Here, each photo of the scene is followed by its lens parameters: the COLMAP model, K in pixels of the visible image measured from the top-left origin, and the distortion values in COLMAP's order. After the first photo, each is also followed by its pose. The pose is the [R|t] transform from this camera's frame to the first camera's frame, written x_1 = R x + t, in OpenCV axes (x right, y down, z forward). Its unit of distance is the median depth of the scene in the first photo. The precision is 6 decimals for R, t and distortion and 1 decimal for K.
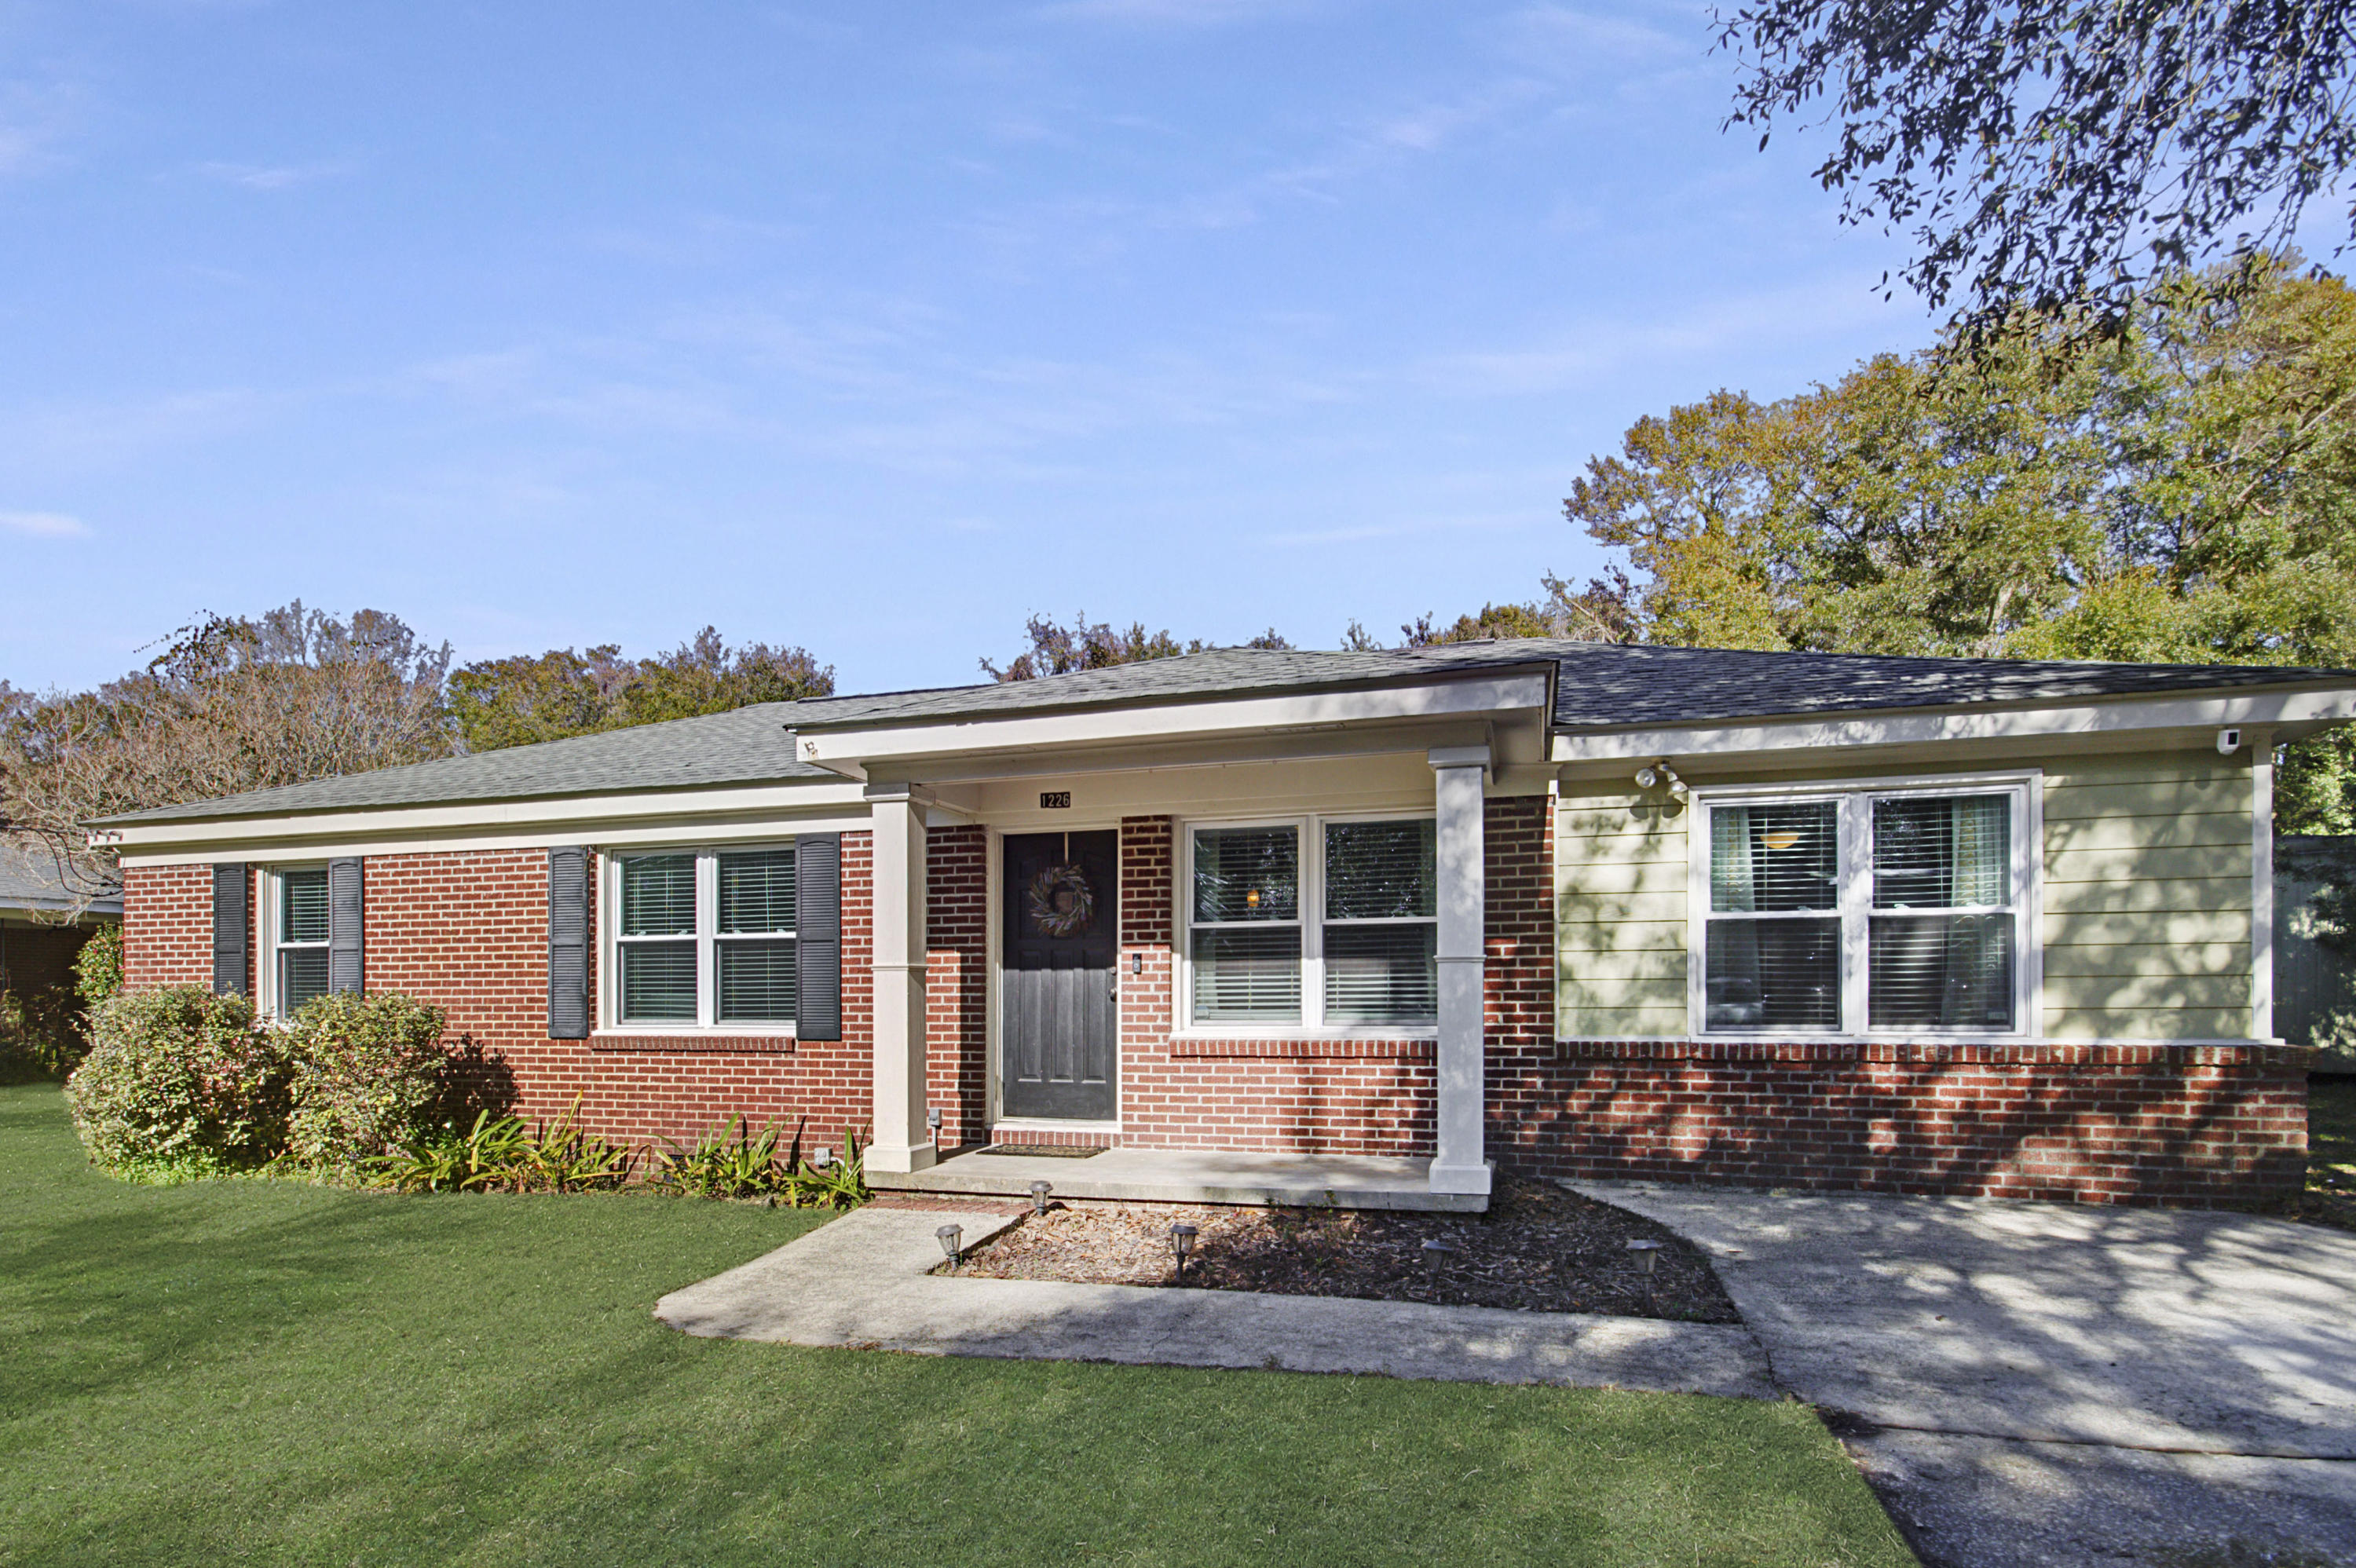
lens RADIAL K [[1114.4, 0, 1196.7], [0, 1114.4, 936.0], [0, 0, 1]] dist [0.009261, -0.002976]
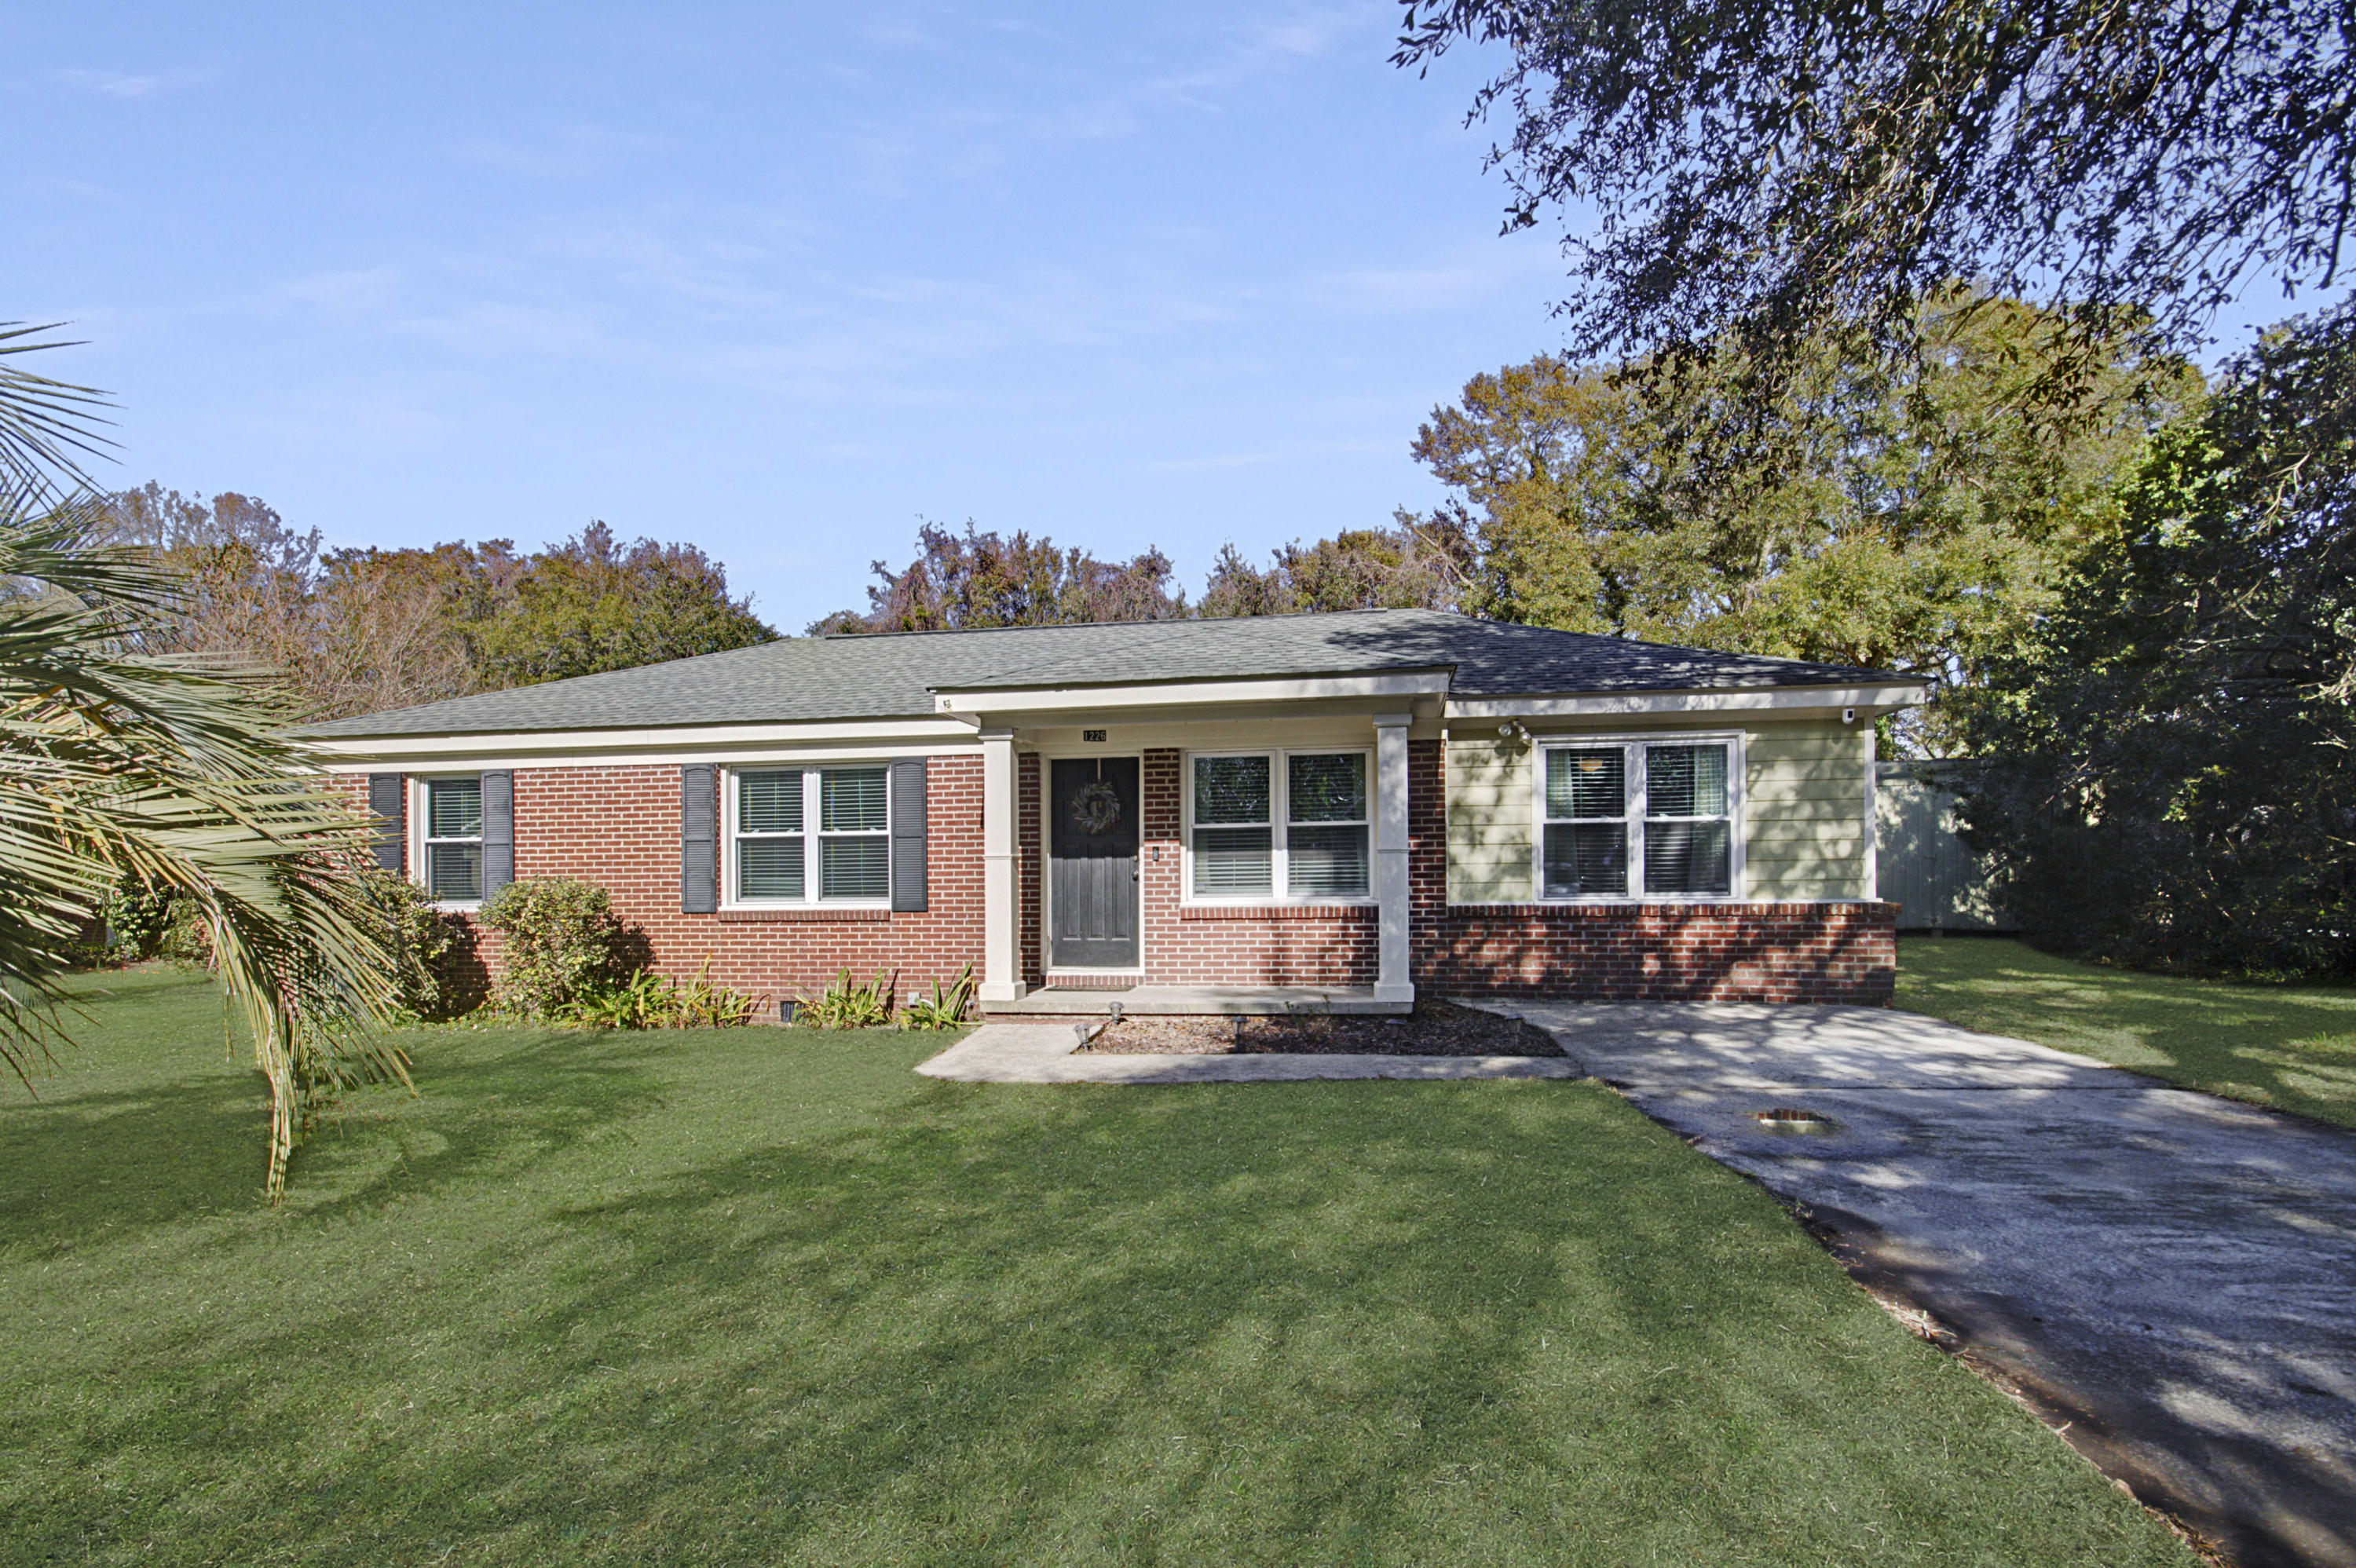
lens RADIAL K [[1114.4, 0, 1177.7], [0, 1114.4, 803.8], [0, 0, 1]] dist [0.009261, -0.002976]
pose [[0.992527, 0.002947, 0.121991, -0.191285], [-0.000813, 0.999846, -0.017543, -0.013116], [-0.122023, 0.017313, 0.992376, -0.383270]]
